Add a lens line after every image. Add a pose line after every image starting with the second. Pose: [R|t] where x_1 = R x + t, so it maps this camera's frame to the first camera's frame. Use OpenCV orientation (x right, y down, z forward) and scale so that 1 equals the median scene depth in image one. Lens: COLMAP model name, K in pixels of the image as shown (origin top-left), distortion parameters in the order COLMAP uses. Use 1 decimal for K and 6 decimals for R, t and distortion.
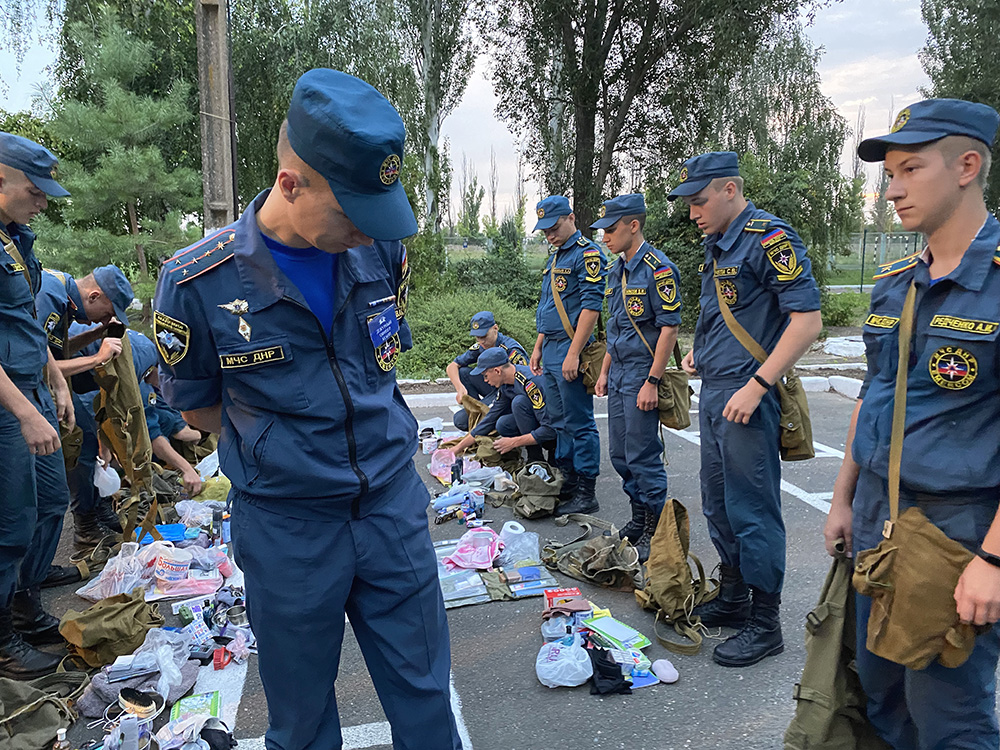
lens RADIAL K [[770.3, 0, 491.9], [0, 770.3, 381.3], [0, 0, 1]] dist [-0.002264, -0.004621]
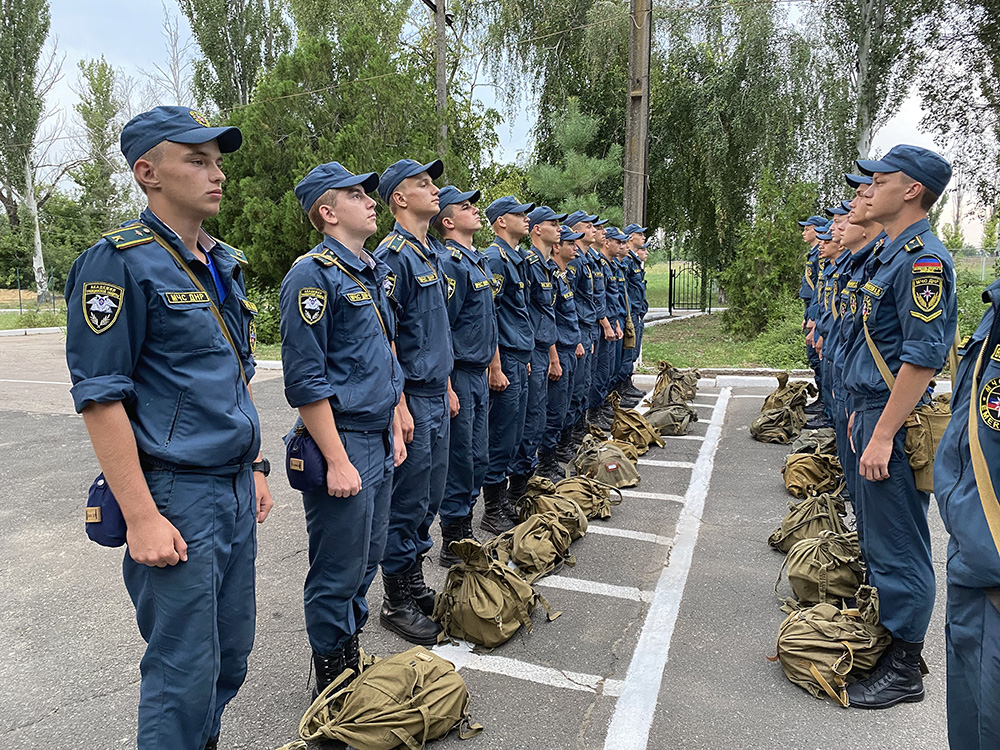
lens RADIAL K [[770.3, 0, 497.3], [0, 770.3, 371.4], [0, 0, 1]] dist [-0.002264, -0.004621]
pose [[0.859581, 0.063704, -0.507013, 0.063682], [-0.079352, 0.996803, -0.009289, 0.022061], [0.504801, 0.048217, 0.861888, -0.128955]]
